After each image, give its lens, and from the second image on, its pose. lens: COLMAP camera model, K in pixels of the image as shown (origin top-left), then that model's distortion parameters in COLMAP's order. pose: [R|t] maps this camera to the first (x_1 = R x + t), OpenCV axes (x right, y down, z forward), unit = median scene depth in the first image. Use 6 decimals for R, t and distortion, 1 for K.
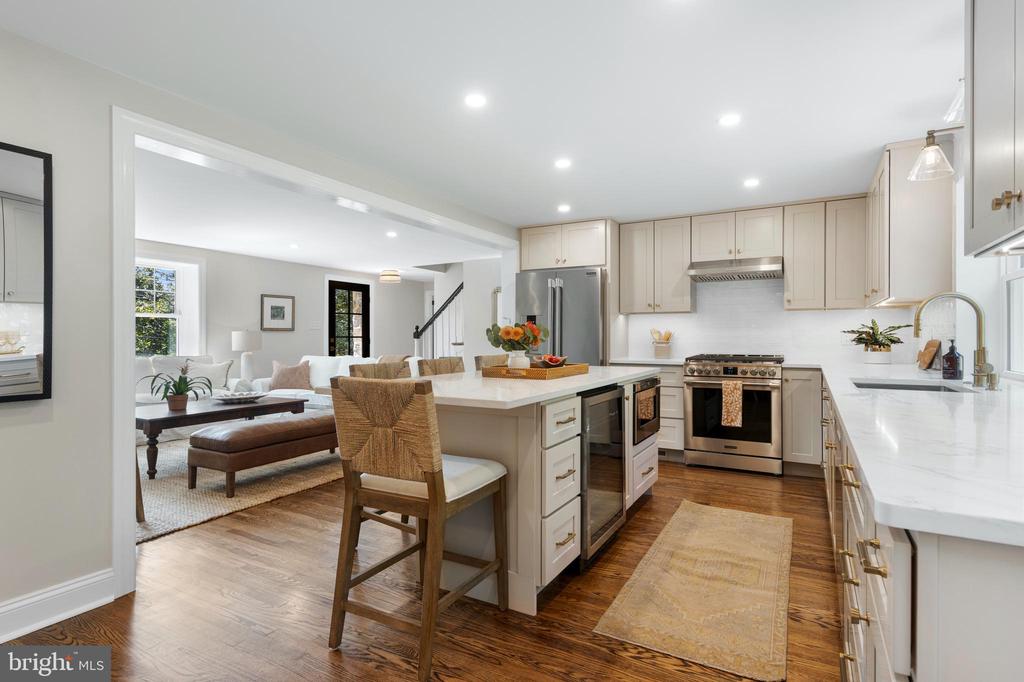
lens RADIAL K [[526.3, 0, 510.7], [0, 526.3, 340.9], [0, 0, 1]] dist [0.010500, -0.002414]
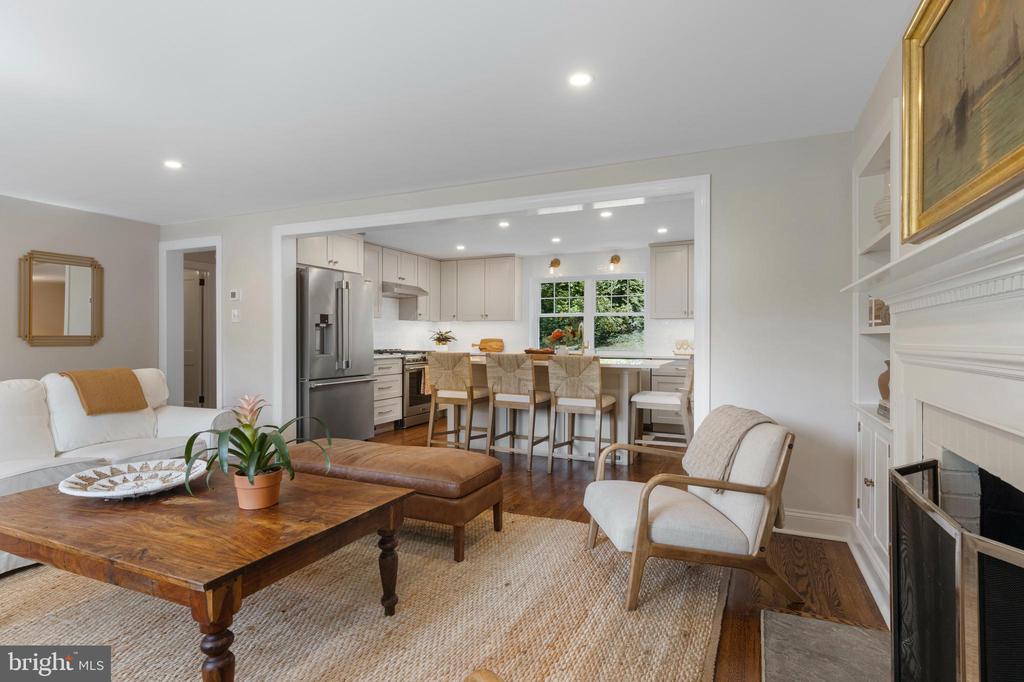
lens RADIAL K [[526.3, 0, 508.6], [0, 526.3, 337.9], [0, 0, 1]] dist [0.010500, -0.002414]
pose [[-0.072488, -0.000944, 0.997369, -1.055140], [0.003094, 0.999995, 0.001171, -0.005158], [-0.997365, 0.003170, -0.072484, 0.817086]]
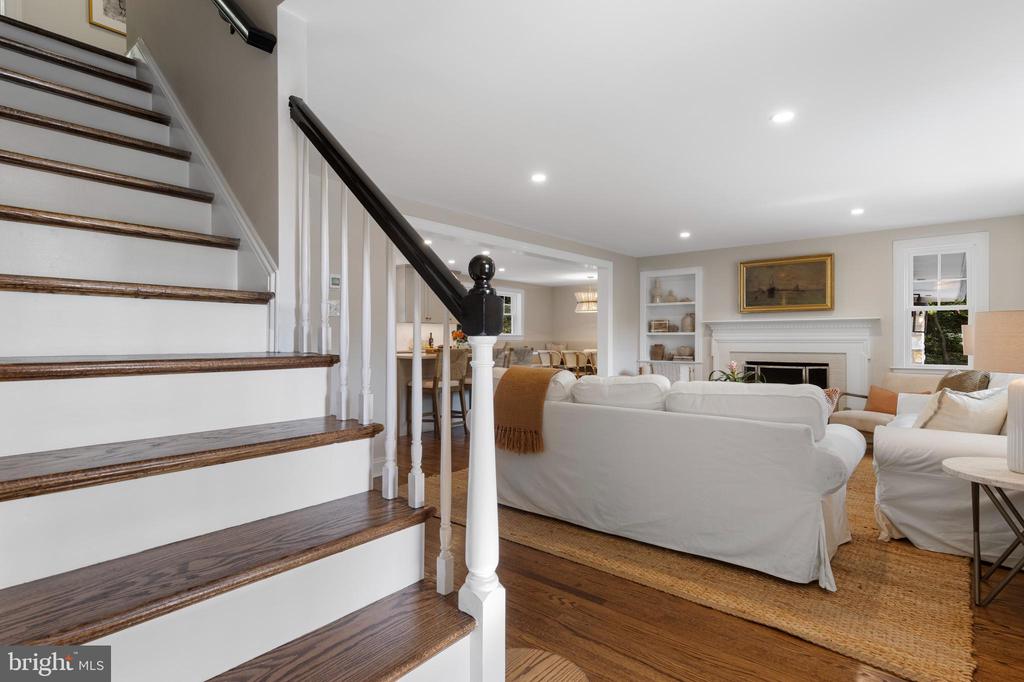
lens RADIAL K [[526.3, 0, 507.5], [0, 526.3, 342.9], [0, 0, 1]] dist [0.010500, -0.002414]
pose [[-0.981647, 0.000674, 0.190704, -0.386240], [0.003313, 0.999903, 0.013519, -0.005811], [-0.190676, 0.013902, -0.981555, 2.040186]]
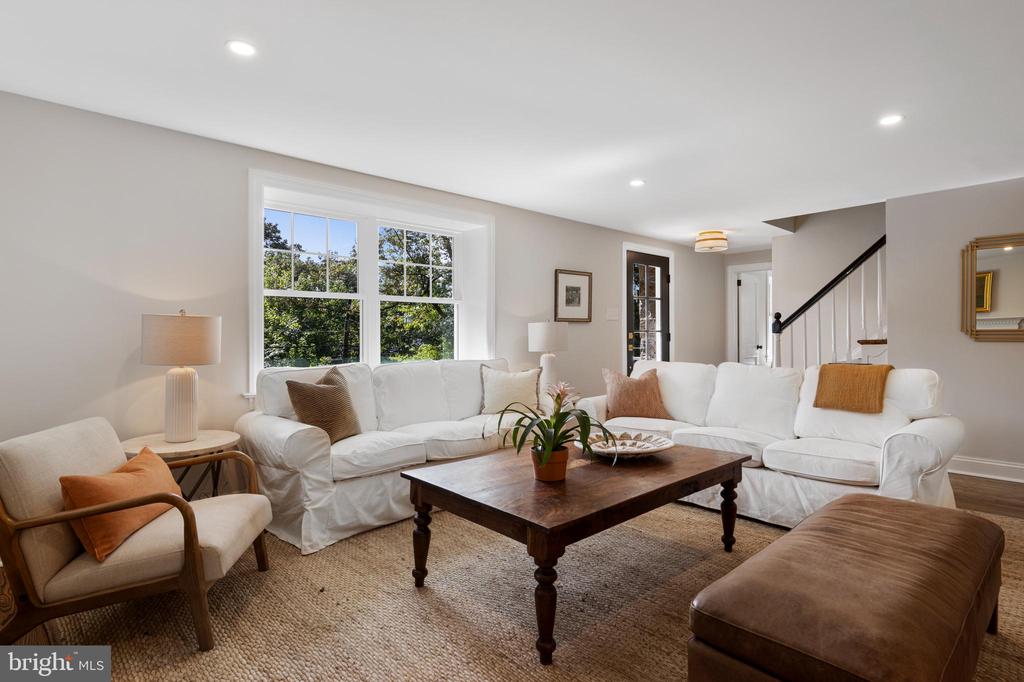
lens RADIAL K [[526.3, 0, 505.0], [0, 526.3, 330.6], [0, 0, 1]] dist [0.010500, -0.002414]
pose [[0.949615, -0.003859, -0.313394, -0.511173], [0.000776, 0.999950, -0.009962, -0.002070], [0.313417, 0.009217, 0.949571, 0.518542]]
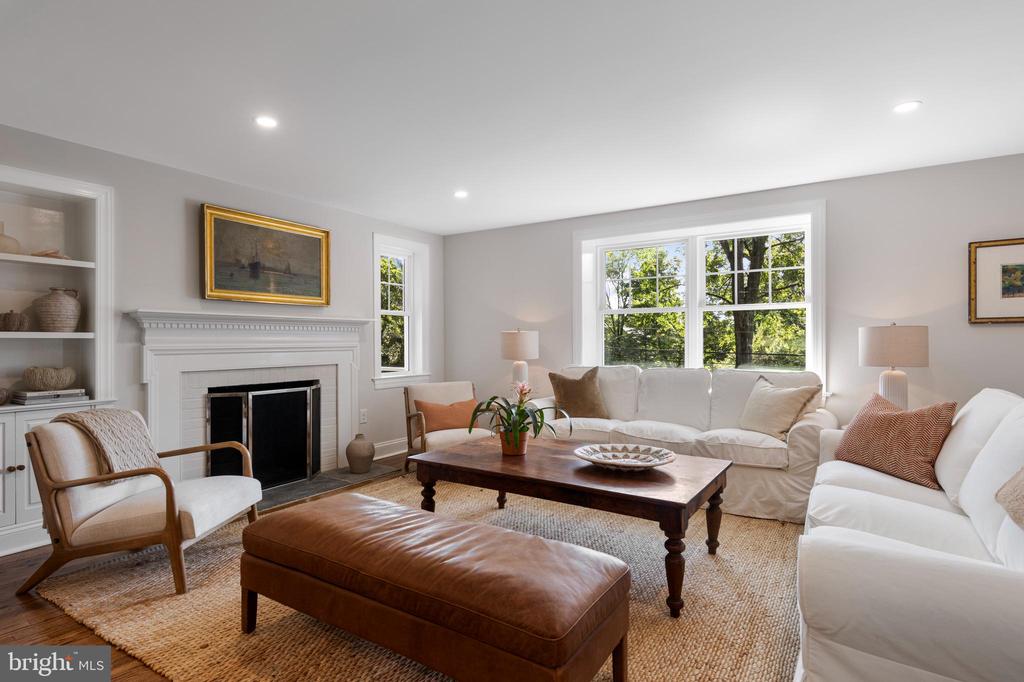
lens RADIAL K [[526.3, 0, 517.3], [0, 526.3, 339.5], [0, 0, 1]] dist [0.010500, -0.002414]
pose [[-0.068224, -0.004397, -0.997660, -0.000211], [-0.005192, 0.999978, -0.004052, -0.004975], [0.997657, 0.004904, -0.068246, 1.037365]]
